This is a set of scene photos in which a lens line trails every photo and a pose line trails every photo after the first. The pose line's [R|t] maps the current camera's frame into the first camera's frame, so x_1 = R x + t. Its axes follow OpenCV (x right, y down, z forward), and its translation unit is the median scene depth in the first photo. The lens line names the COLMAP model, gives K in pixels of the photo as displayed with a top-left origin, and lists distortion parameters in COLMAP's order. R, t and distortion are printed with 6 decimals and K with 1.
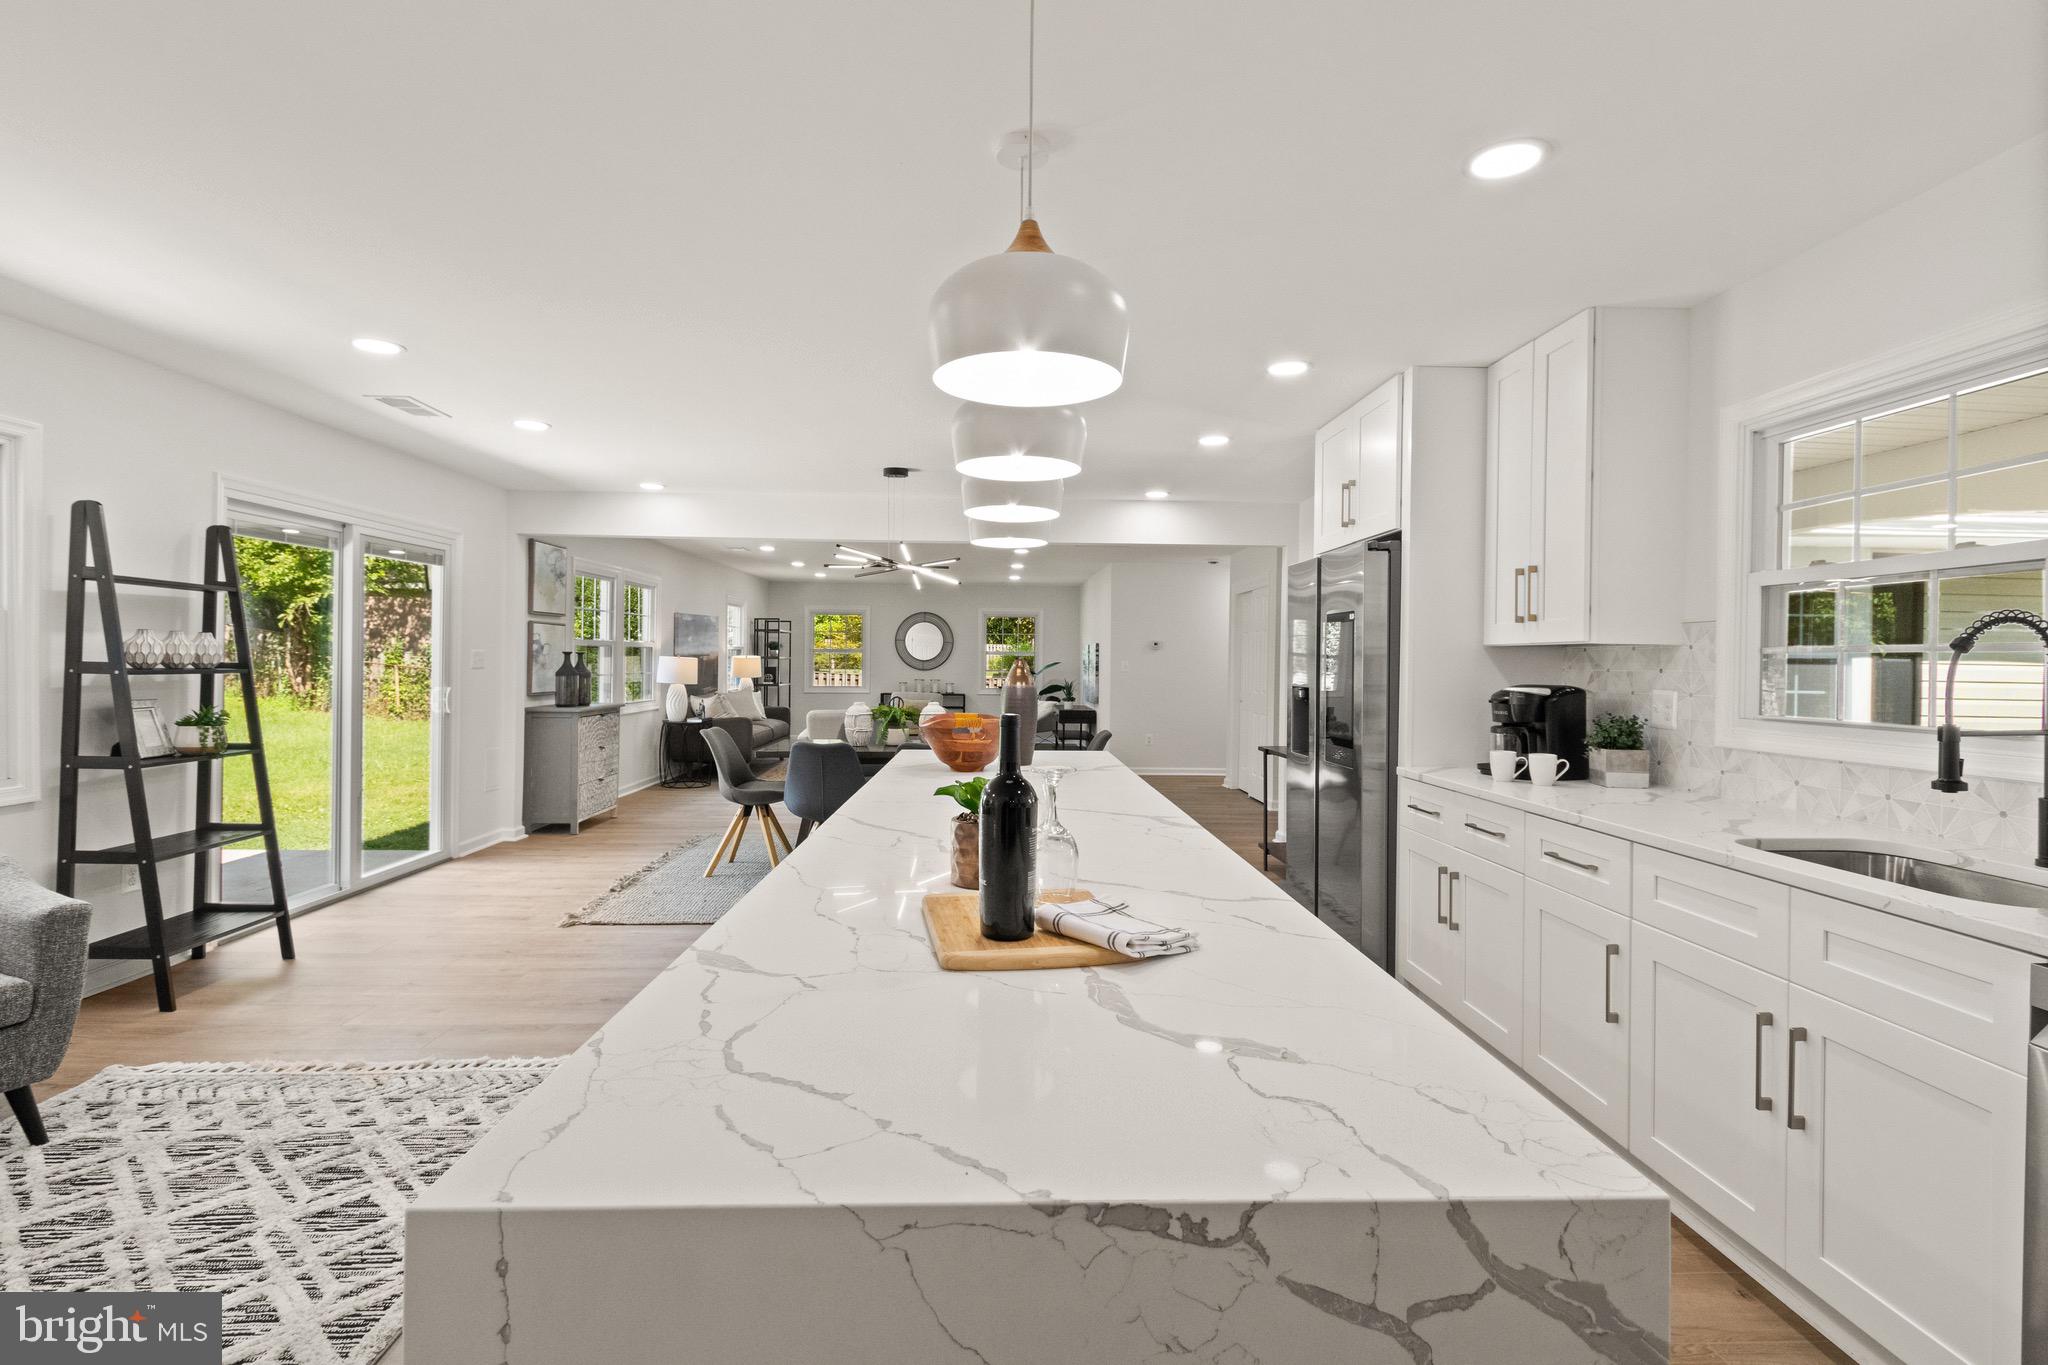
lens RADIAL K [[946.8, 0, 1029.5], [0, 946.8, 662.2], [0, 0, 1]] dist [0.001319, -0.000560]
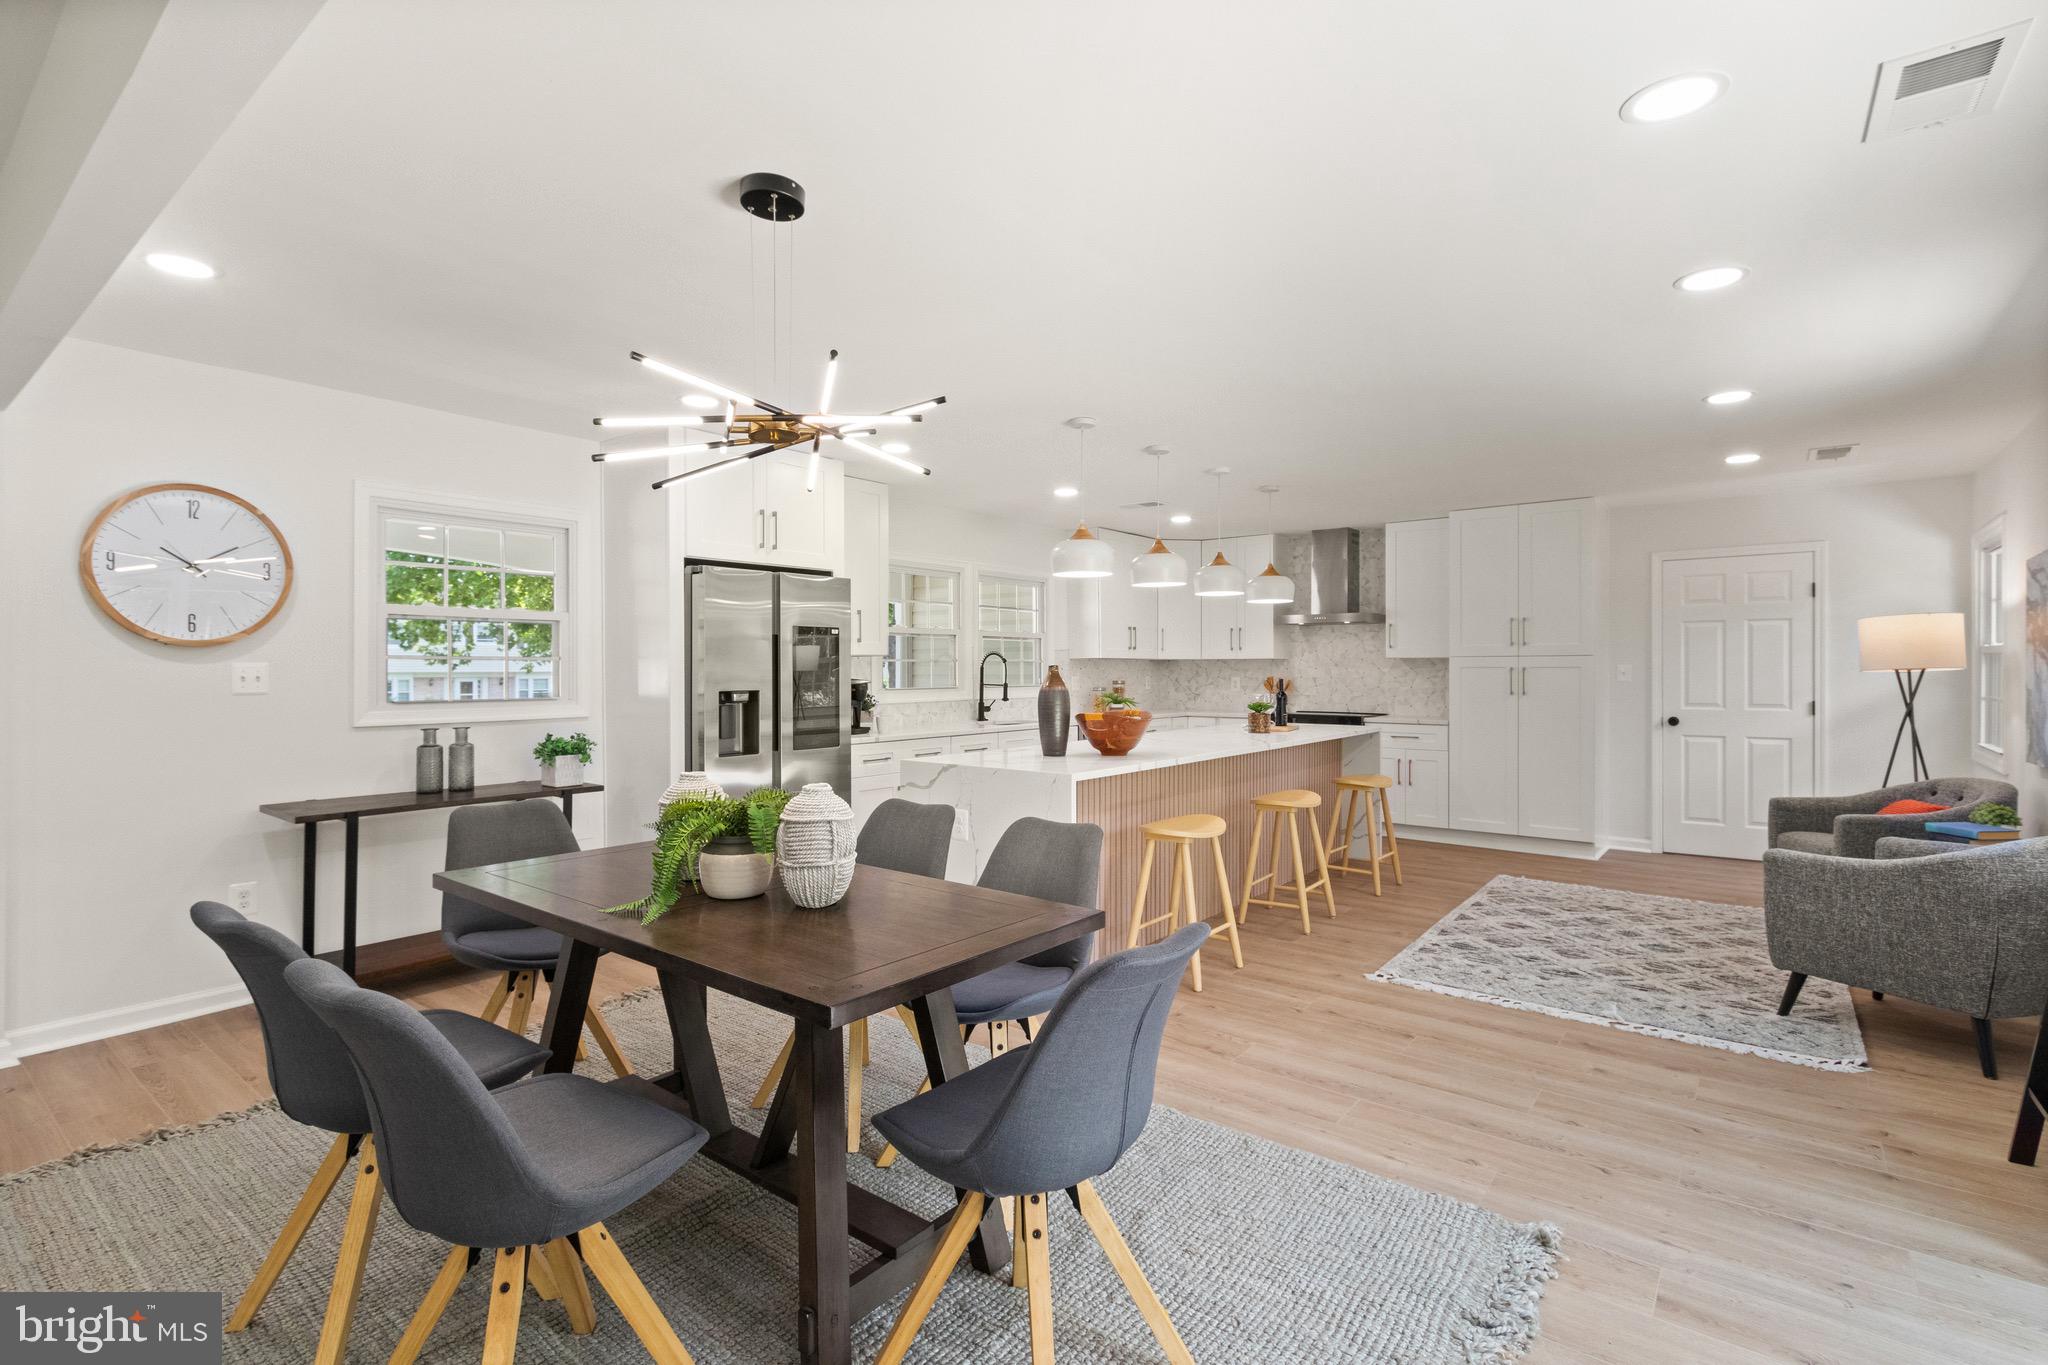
lens RADIAL K [[959.5, 0, 1019.8], [0, 959.5, 673.4], [0, 0, 1]] dist [0.005653, -0.000590]
pose [[-0.759204, -0.012874, 0.650725, -0.800747], [-0.005760, 0.999898, 0.013062, -0.010038], [-0.650827, 0.006169, -0.759201, 2.048541]]
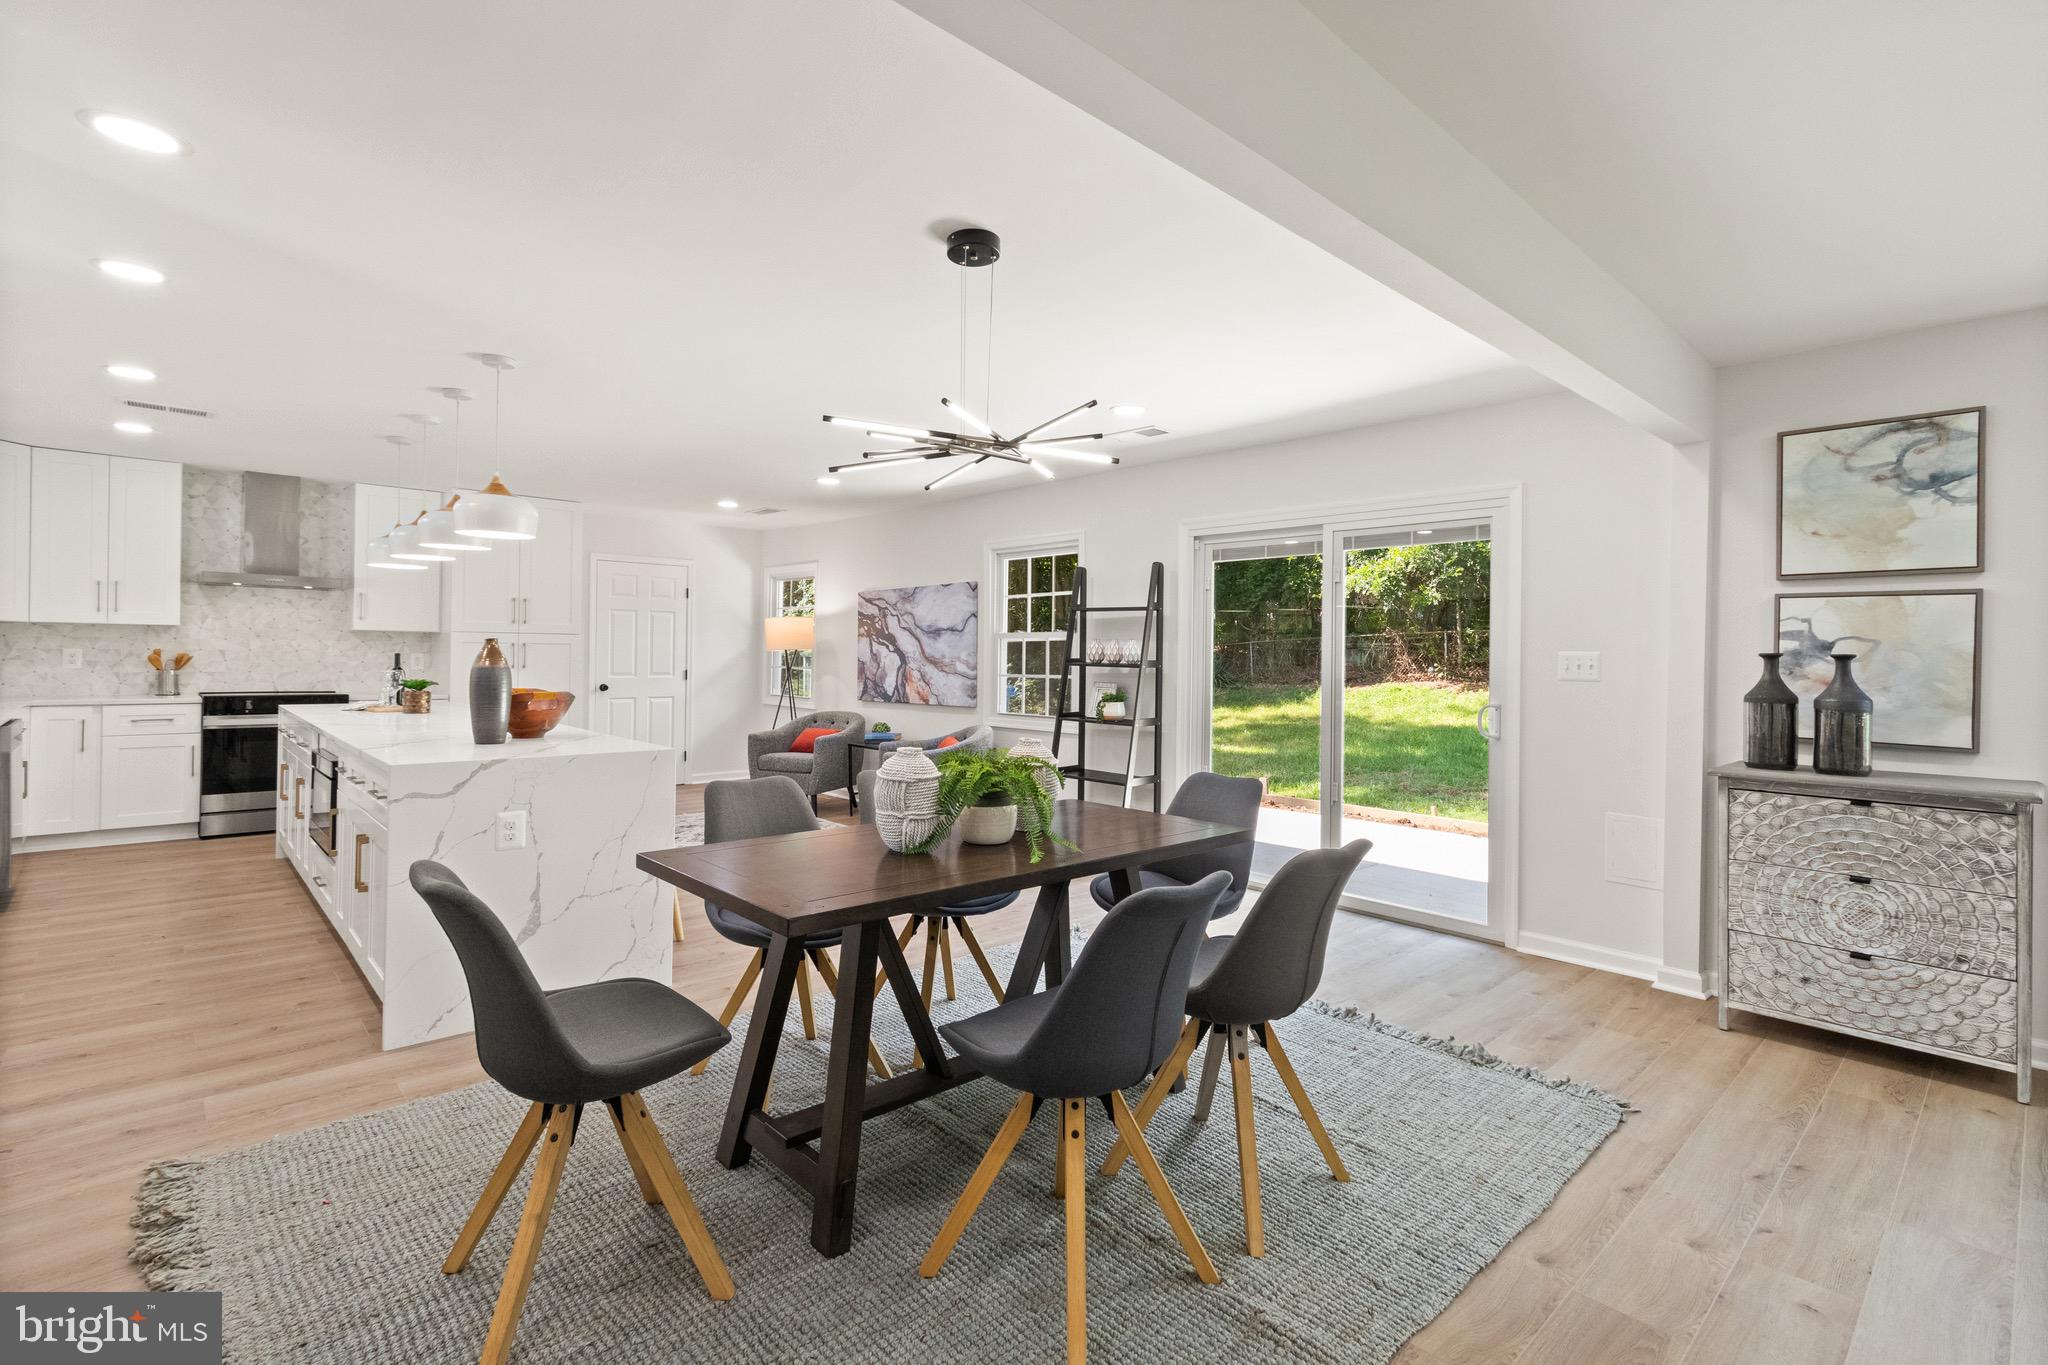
lens RADIAL K [[946.2, 0, 1023.9], [0, 946.2, 652.0], [0, 0, 1]] dist [0.003239, -0.000801]
pose [[-0.759344, -0.024569, -0.650225, 0.226722], [-0.026001, 0.999634, -0.007407, 0.003271], [0.650170, 0.011282, -0.759705, 2.261240]]
